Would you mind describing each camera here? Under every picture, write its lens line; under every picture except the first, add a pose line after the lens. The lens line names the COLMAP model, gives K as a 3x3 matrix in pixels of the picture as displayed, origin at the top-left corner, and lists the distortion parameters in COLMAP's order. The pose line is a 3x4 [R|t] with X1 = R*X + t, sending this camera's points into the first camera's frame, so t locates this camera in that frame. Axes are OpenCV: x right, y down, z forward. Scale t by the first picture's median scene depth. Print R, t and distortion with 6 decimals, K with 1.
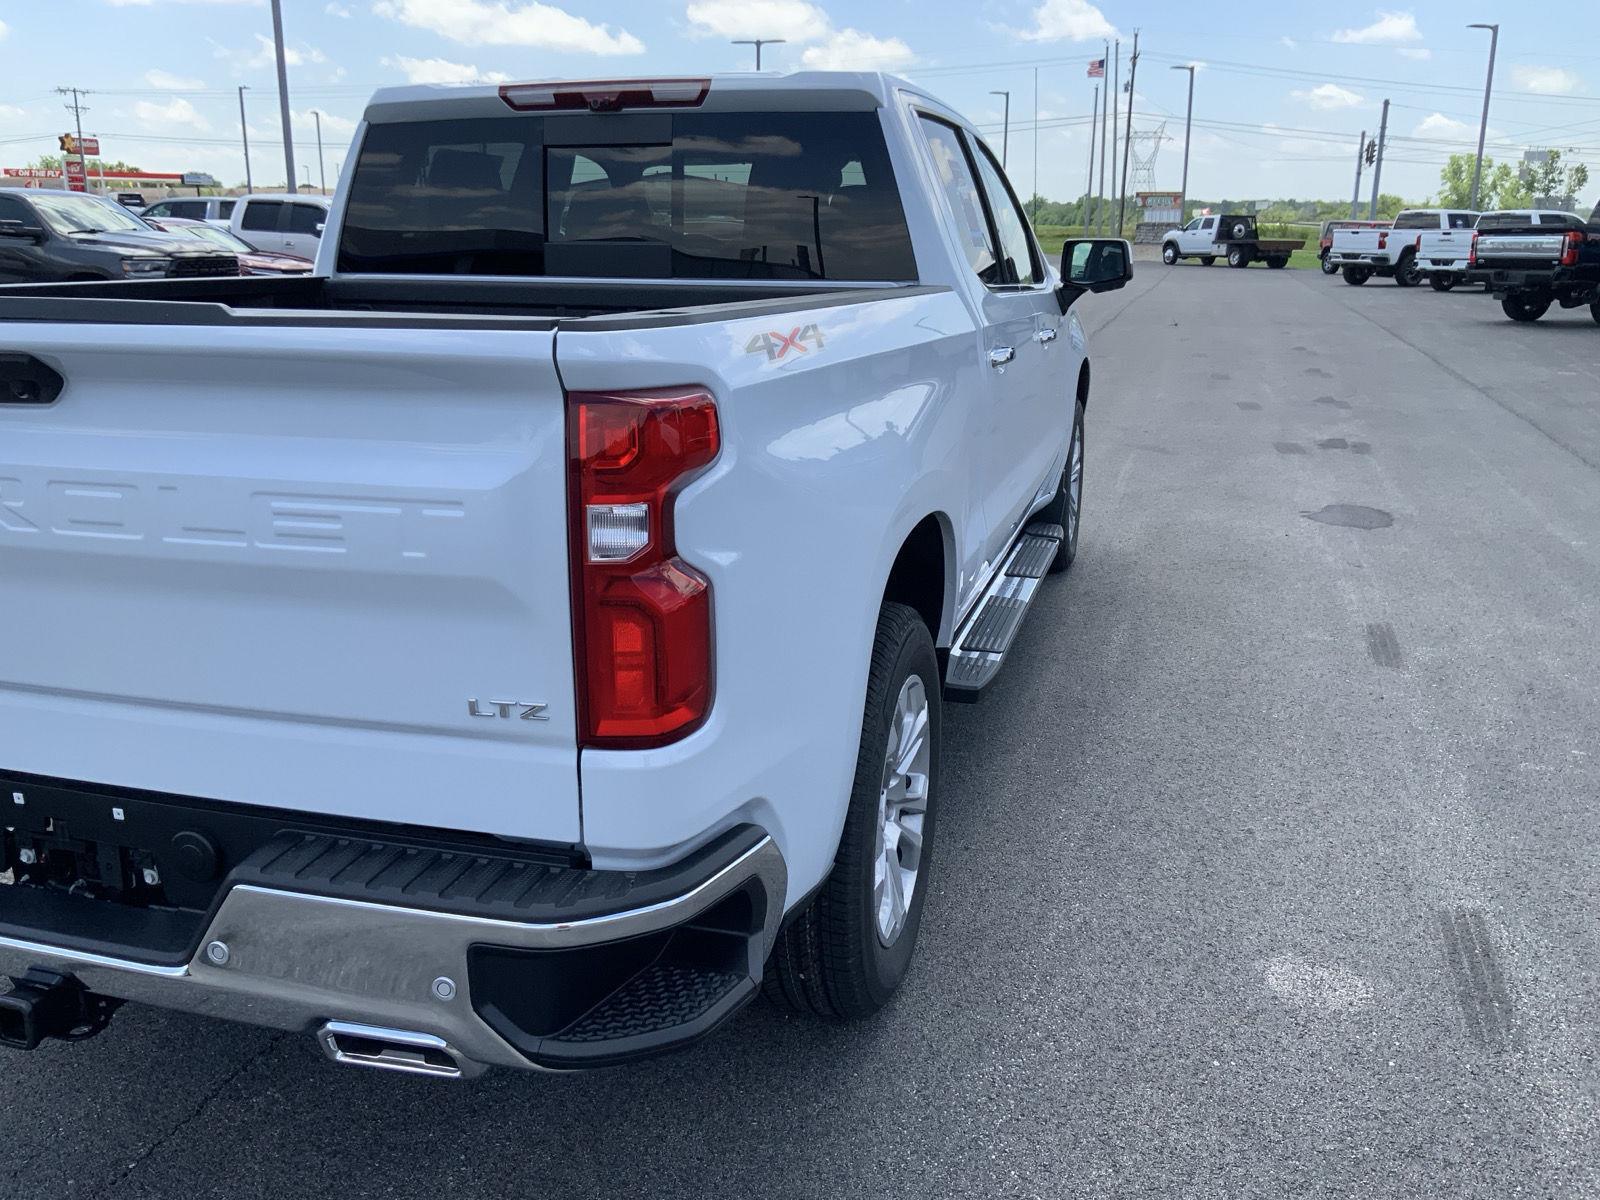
lens RADIAL K [[1323.1, 0, 800.0], [0, 1323.1, 600.0], [0, 0, 1]] dist [0.057446, -0.117861]
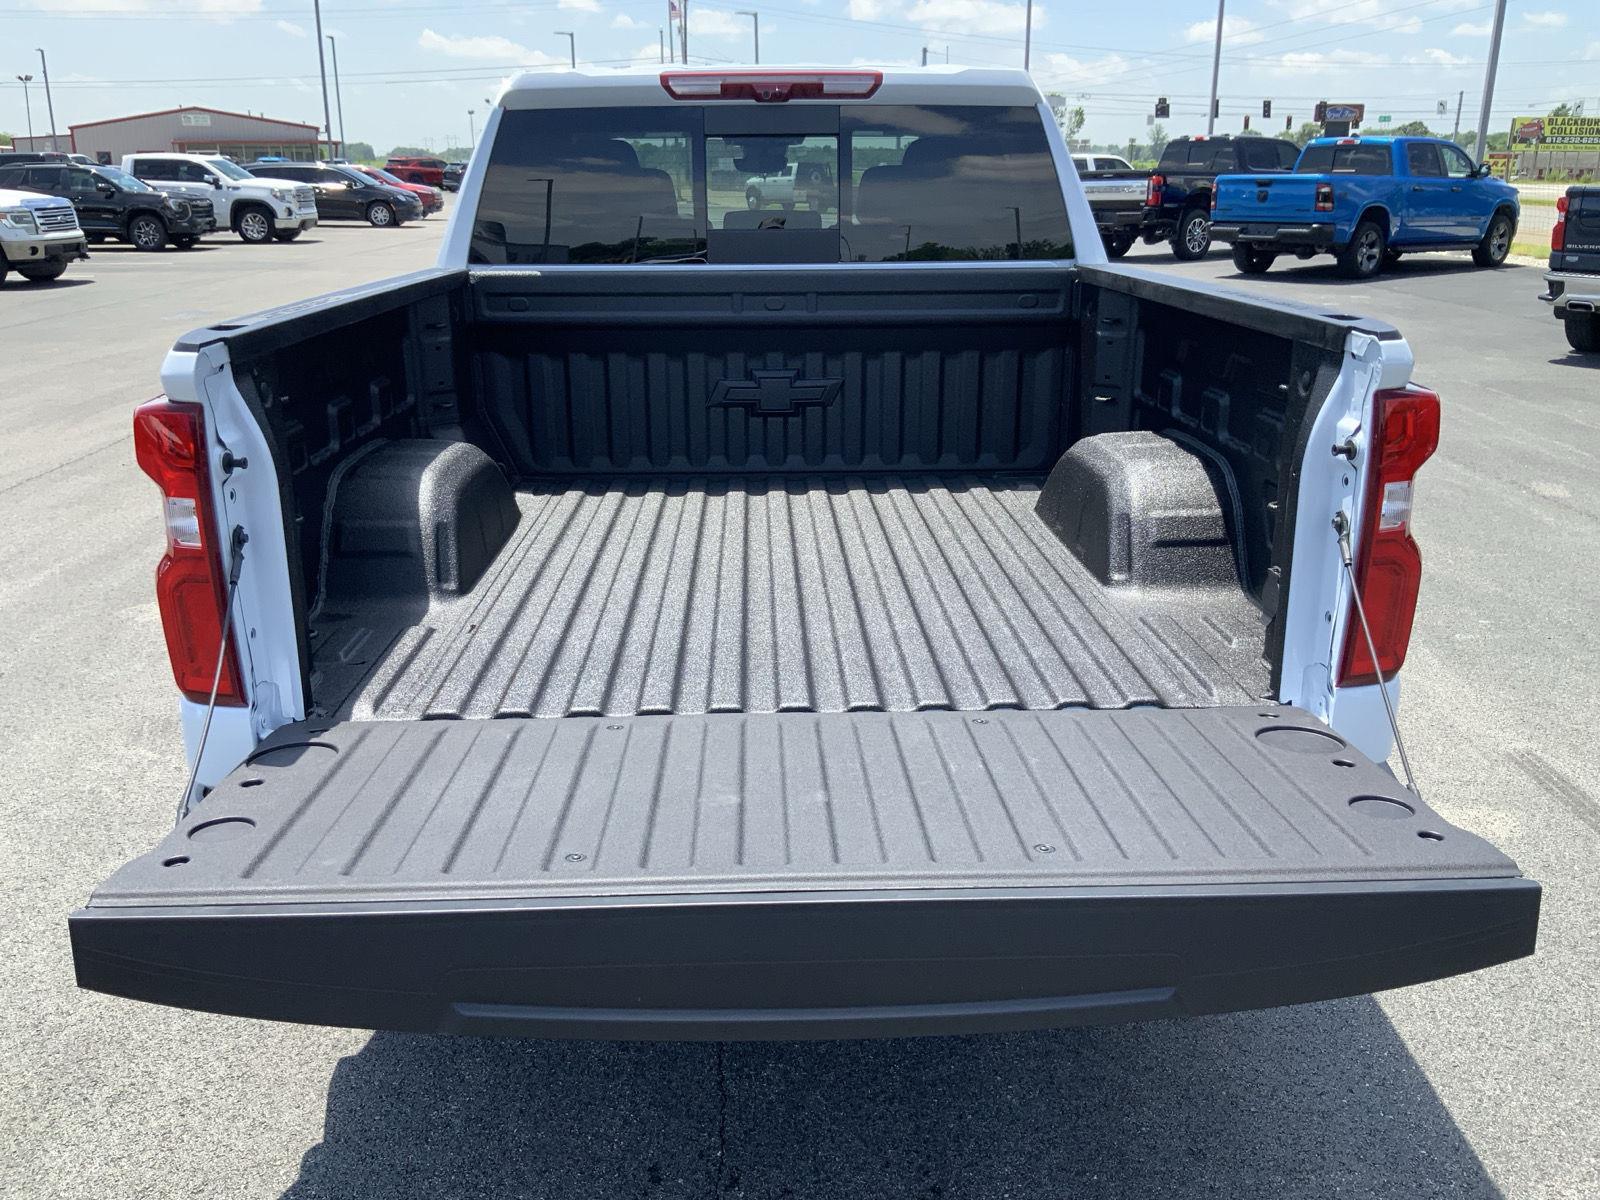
lens RADIAL K [[1315.1, 0, 792.7], [0, 1315.1, 597.0], [0, 0, 1]] dist [0.119623, -0.261314]
pose [[0.950619, -0.101413, 0.293324, -0.614650], [0.090334, 0.994599, 0.051108, -0.047438], [-0.296923, -0.022087, 0.954646, 0.001237]]
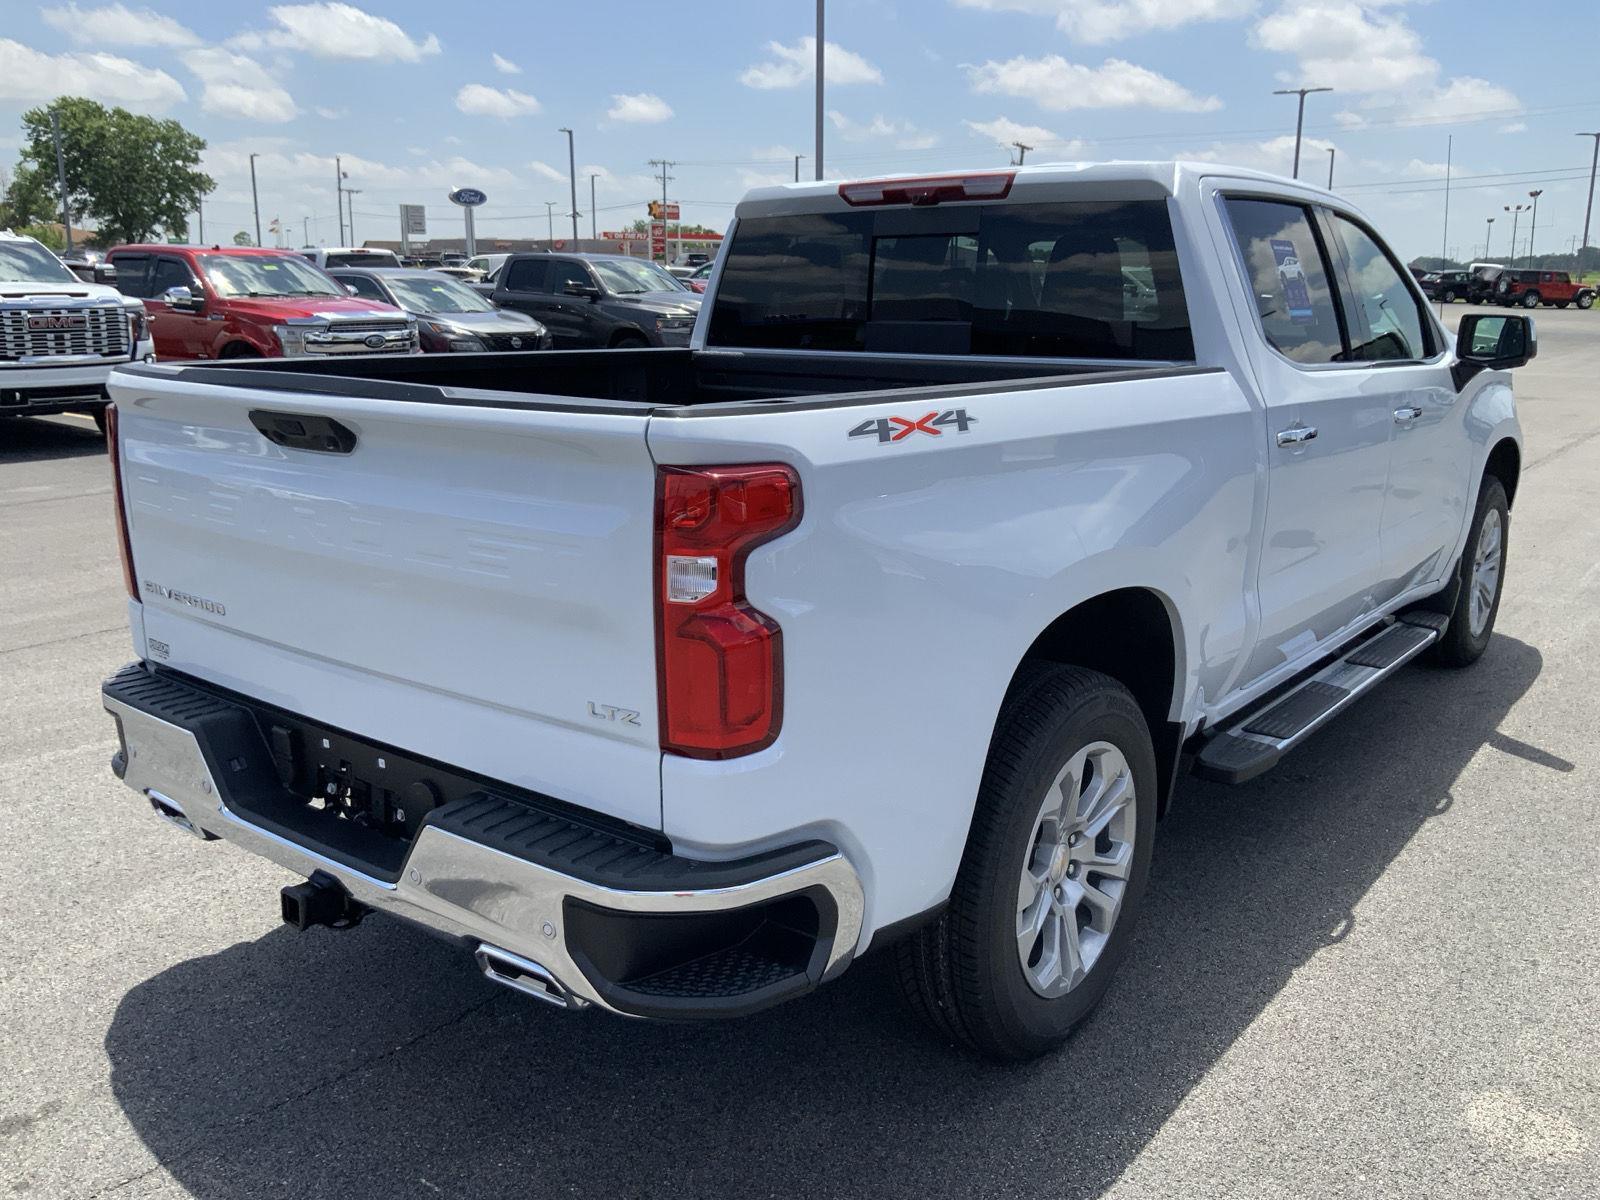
lens RADIAL K [[1323.1, 0, 800.0], [0, 1323.1, 600.0], [0, 0, 1]] dist [0.057446, -0.117861]
pose [[0.930406, 0.083131, -0.356980, 0.232259], [-0.096992, 0.995062, -0.021068, -0.009209], [0.353465, 0.054226, 0.933875, -0.065432]]
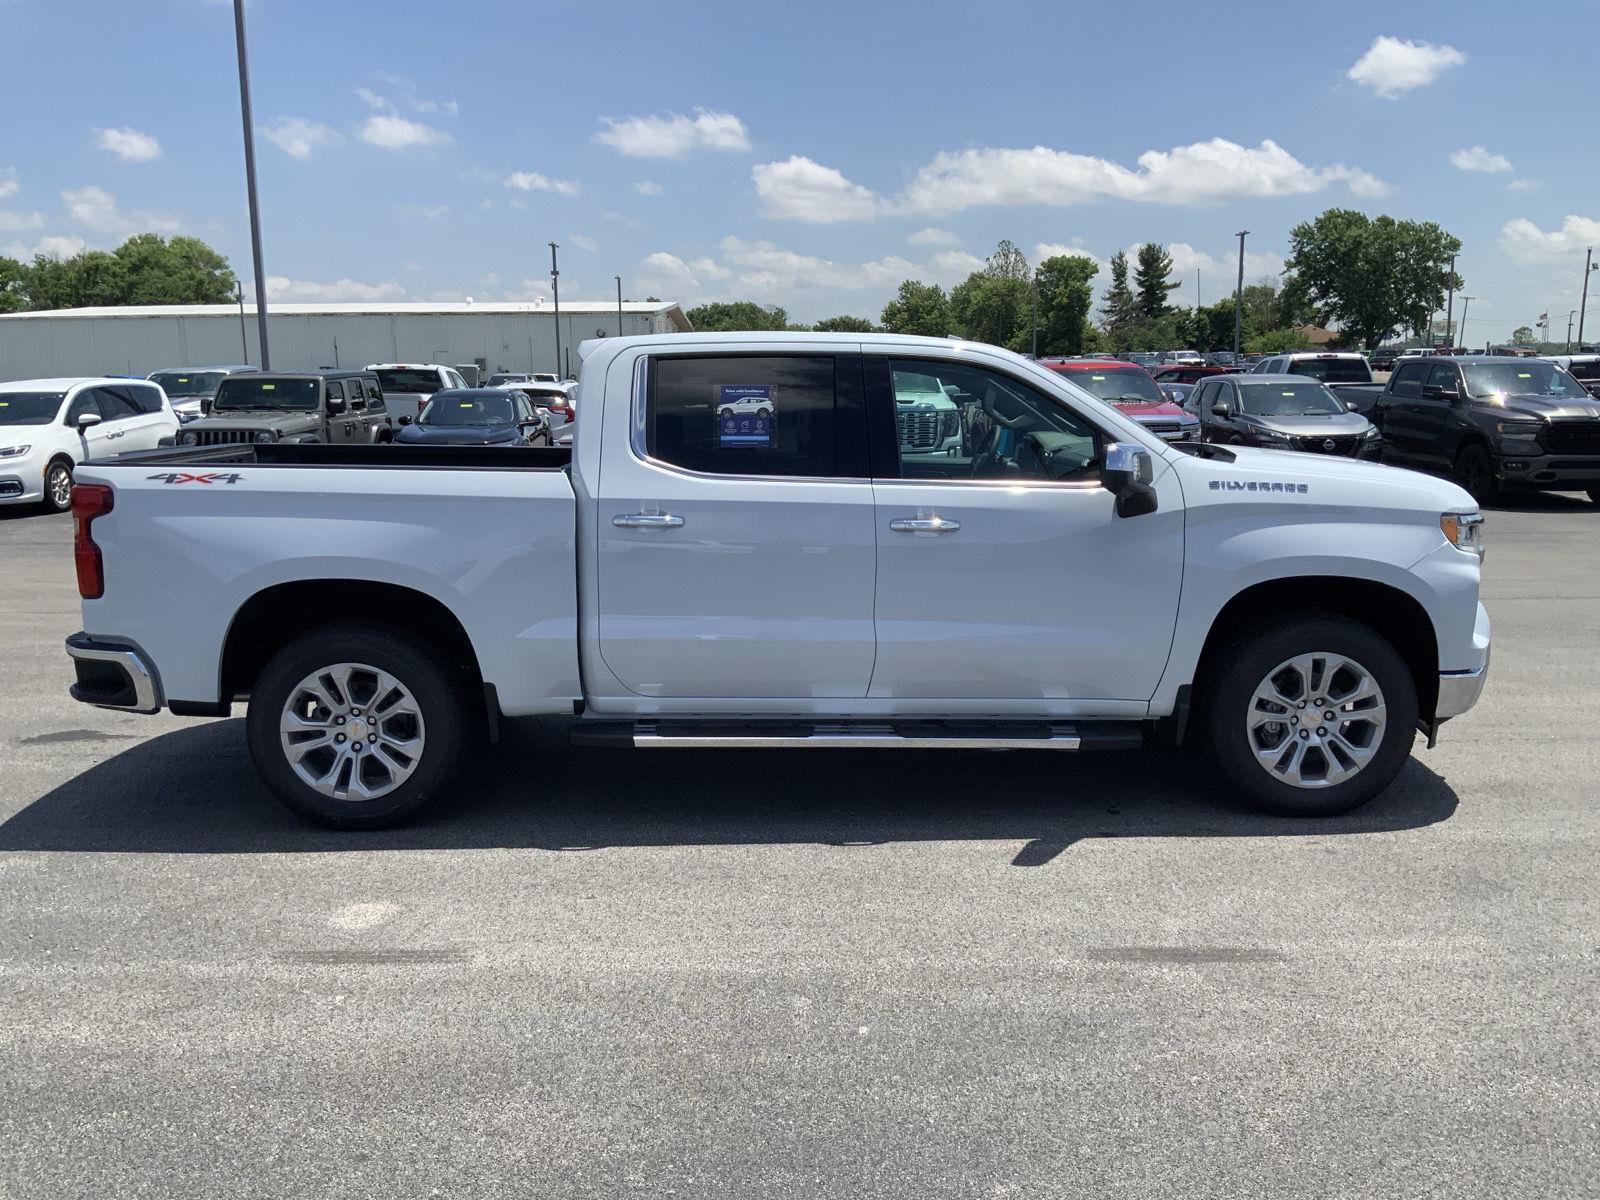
lens RADIAL K [[1315.1, 0, 792.7], [0, 1315.1, 597.0], [0, 0, 1]] dist [0.119623, -0.261314]
pose [[0.307702, 0.147128, -0.940039, 2.113632], [-0.249126, 0.965964, 0.069639, -0.331065], [0.918289, 0.212760, 0.333883, 0.936478]]
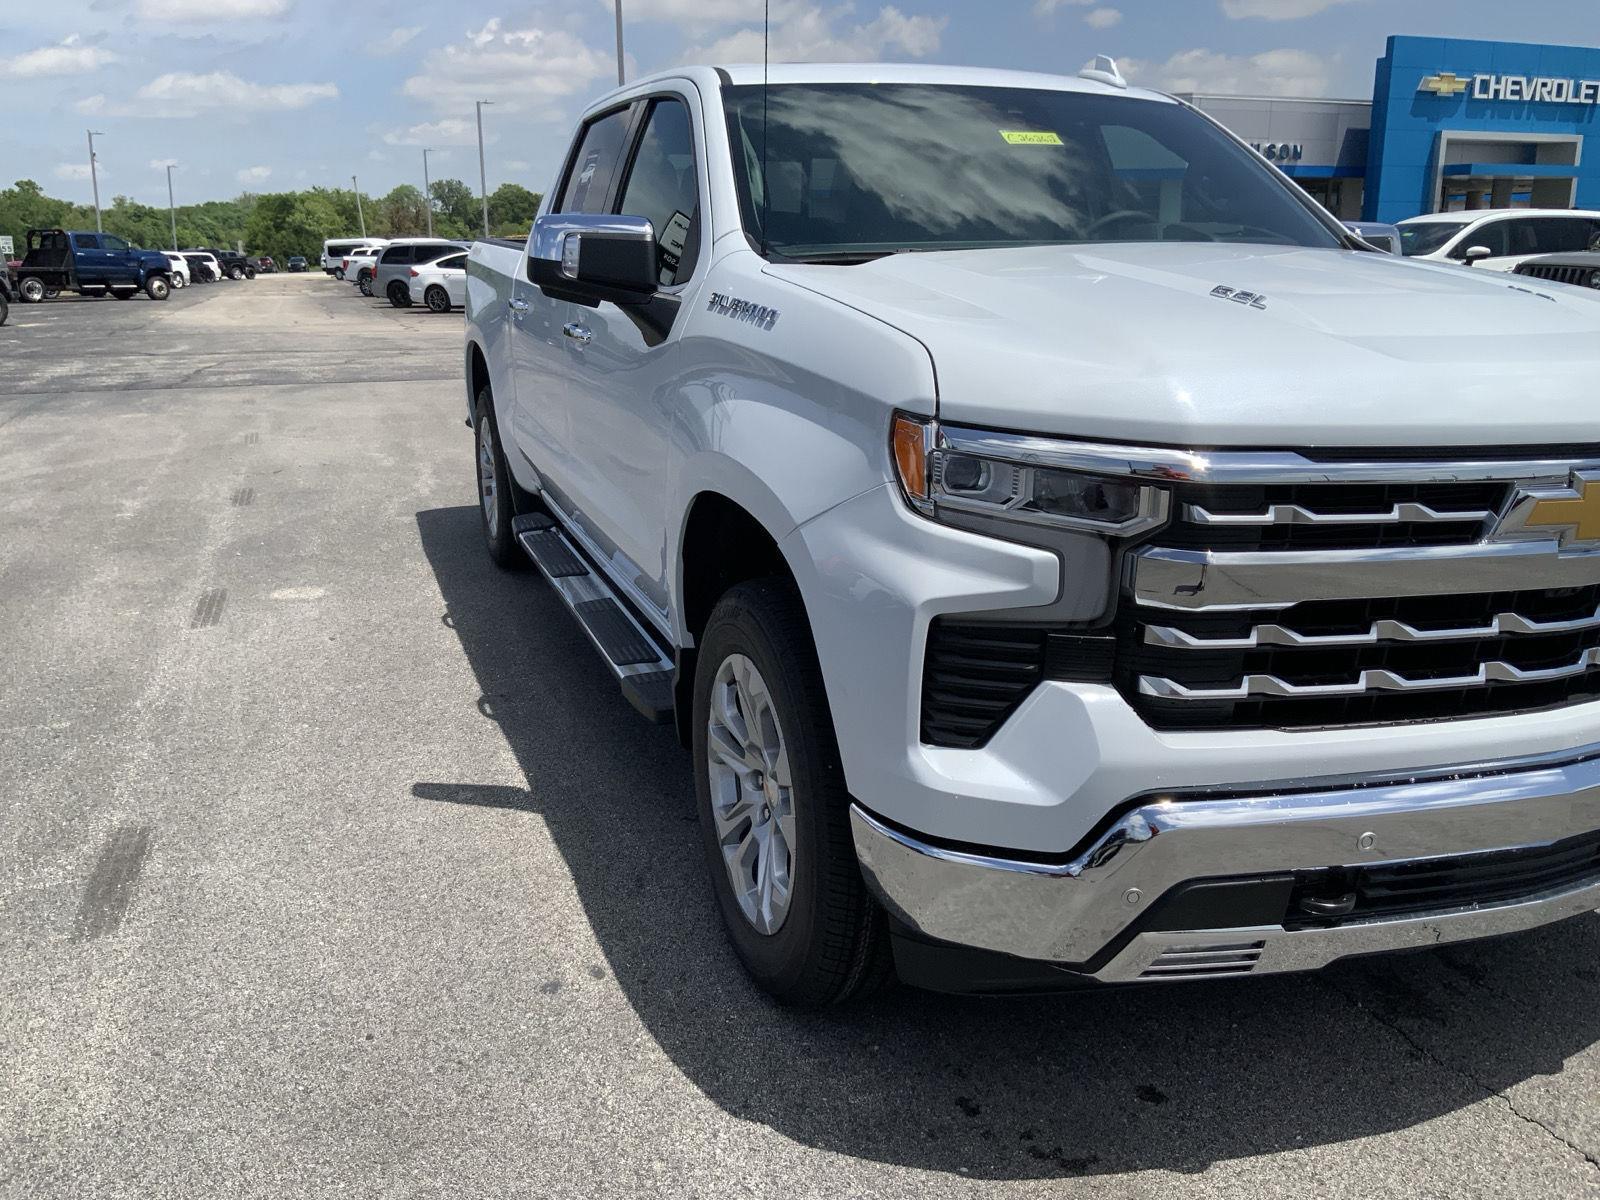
lens RADIAL K [[1311.8, 0, 800.0], [0, 1311.8, 600.0], [0, 0, 1]] dist [0.070712, -0.101592]
pose [[-0.797728, 0.153992, -0.583024, 1.020551], [-0.168261, 0.871600, 0.460437, -0.799781], [0.579067, 0.465403, -0.669388, 2.997873]]
